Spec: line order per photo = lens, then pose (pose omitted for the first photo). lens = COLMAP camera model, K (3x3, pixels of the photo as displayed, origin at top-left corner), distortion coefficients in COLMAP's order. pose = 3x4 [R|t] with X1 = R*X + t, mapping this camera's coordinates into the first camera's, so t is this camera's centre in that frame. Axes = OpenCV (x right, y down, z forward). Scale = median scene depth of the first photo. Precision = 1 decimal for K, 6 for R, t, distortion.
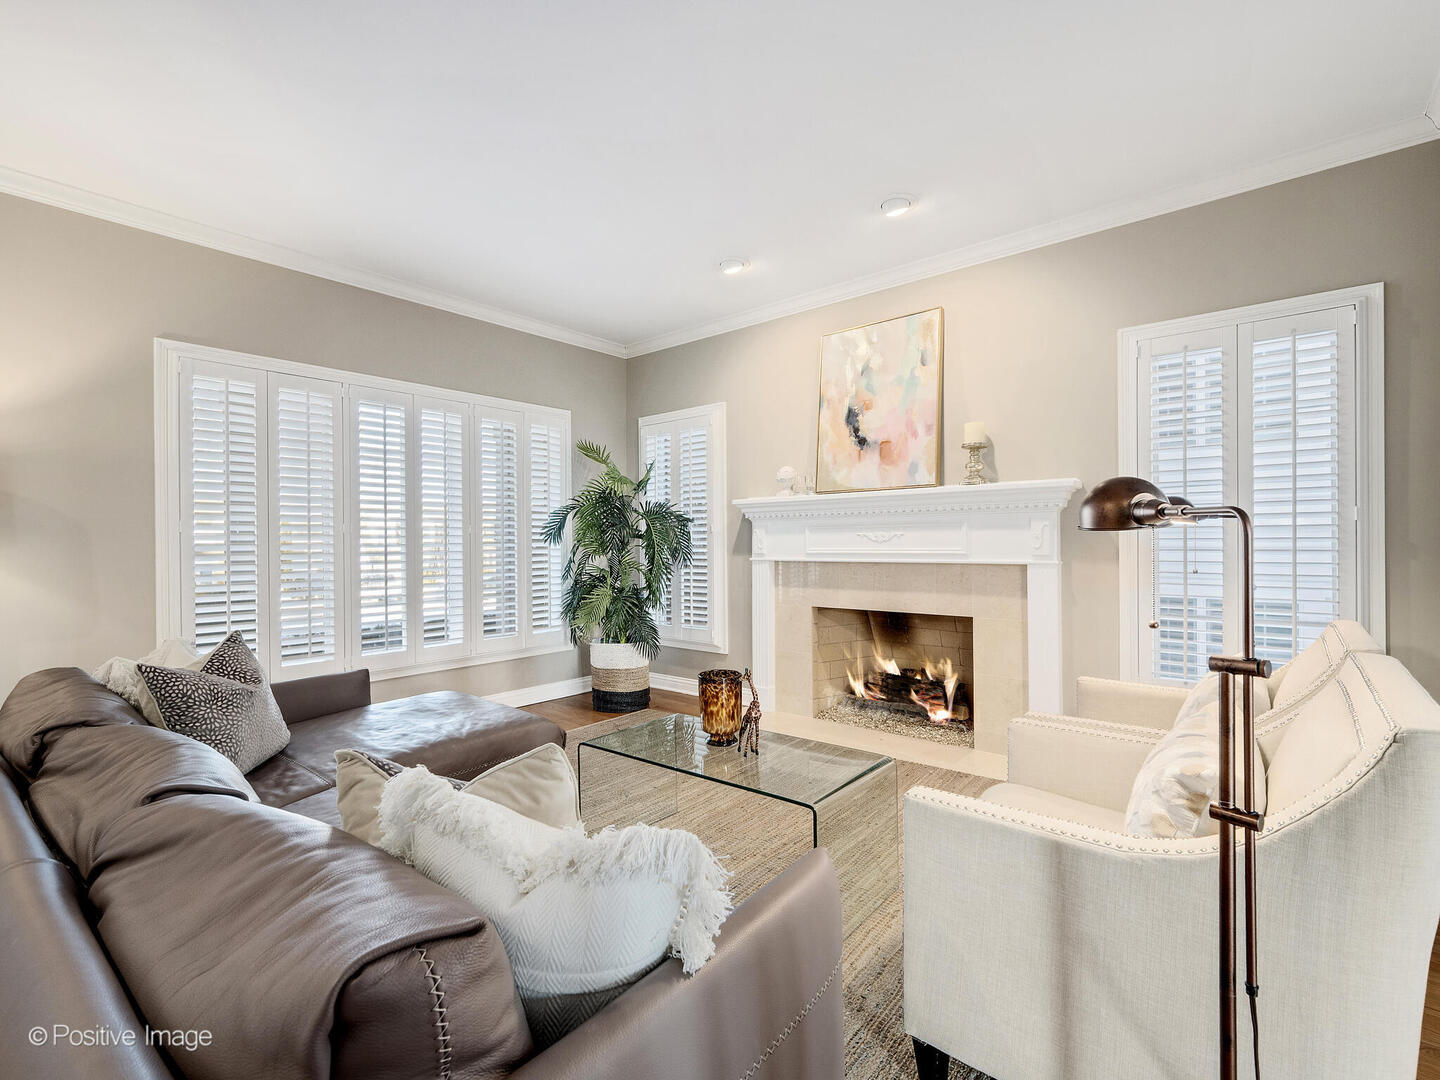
lens RADIAL K [[643.2, 0, 722.7], [0, 643.2, 543.1], [0, 0, 1]] dist [-0.003949, -0.001039]
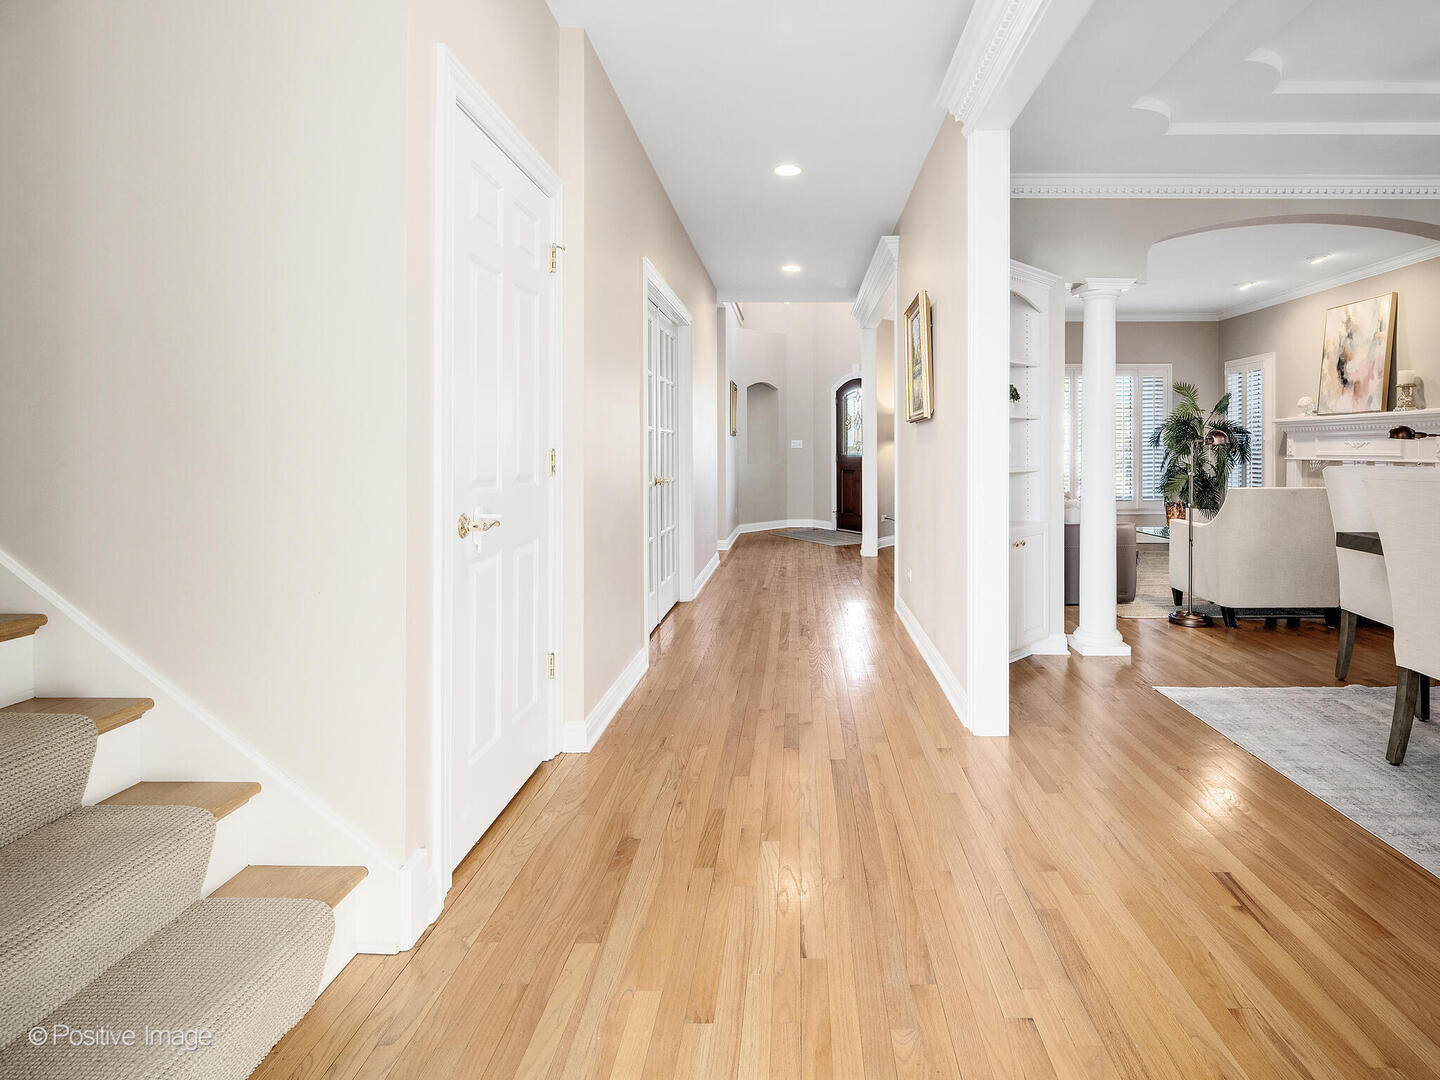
lens RADIAL K [[643.2, 0, 721.5], [0, 643.2, 538.6], [0, 0, 1]] dist [-0.003949, -0.001039]
pose [[0.505026, 0.120212, -0.854691, 0.774207], [0.010443, 0.989330, 0.145320, -0.025298], [0.863041, -0.082316, 0.498382, -1.003434]]
